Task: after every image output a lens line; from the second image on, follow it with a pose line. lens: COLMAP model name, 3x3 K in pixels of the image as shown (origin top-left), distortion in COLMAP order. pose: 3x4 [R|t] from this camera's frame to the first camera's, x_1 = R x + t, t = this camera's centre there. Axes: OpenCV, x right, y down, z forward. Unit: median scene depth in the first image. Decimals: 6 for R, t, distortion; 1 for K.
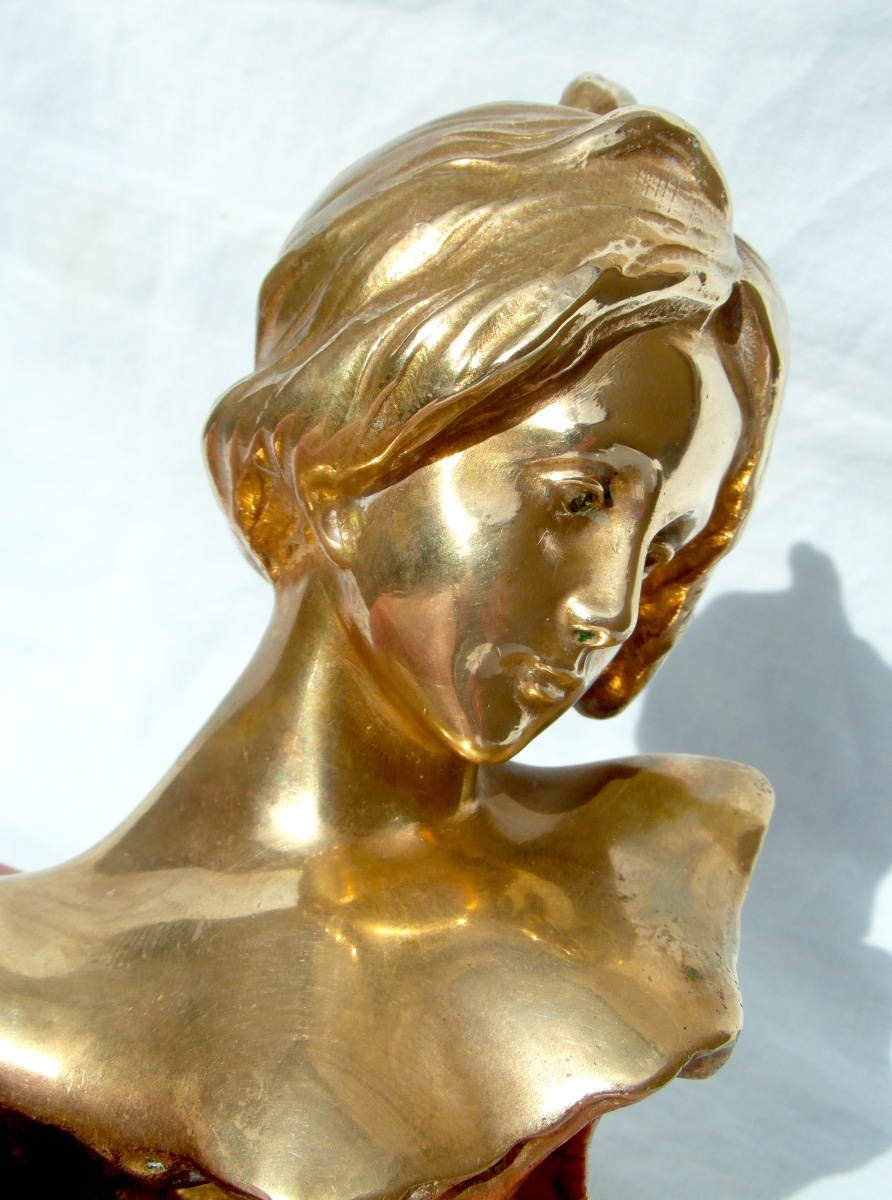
lens RADIAL K [[1586.5, 0, 446.0], [0, 1586.5, 600.0], [0, 0, 1]] dist [-0.023348, -0.060601]
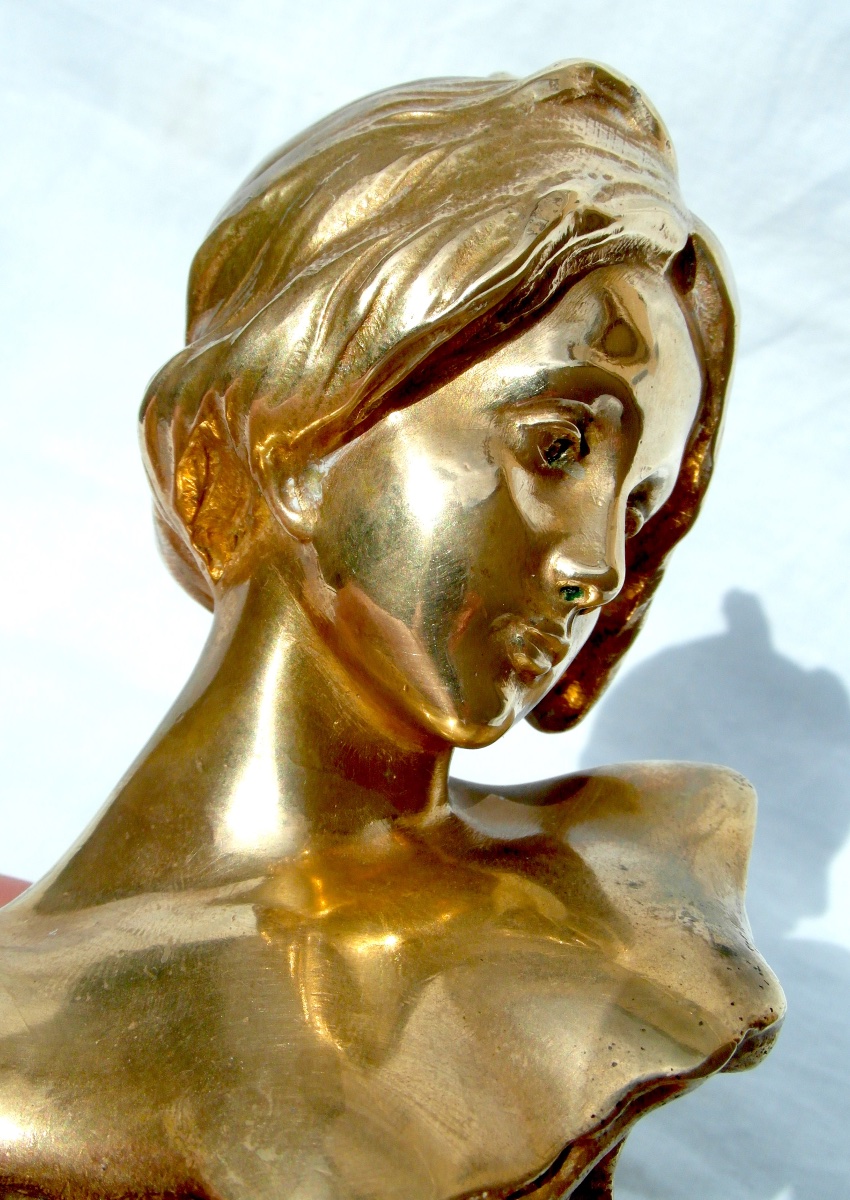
lens RADIAL K [[1531.5, 0, 389.7], [0, 1531.5, 600.9], [0, 0, 1]] dist [-0.029599, -0.043927]
pose [[0.993491, -0.055596, 0.099418, -0.106586], [0.069085, 0.988043, -0.137837, 0.141265], [-0.090566, 0.143808, 0.985453, 0.127465]]
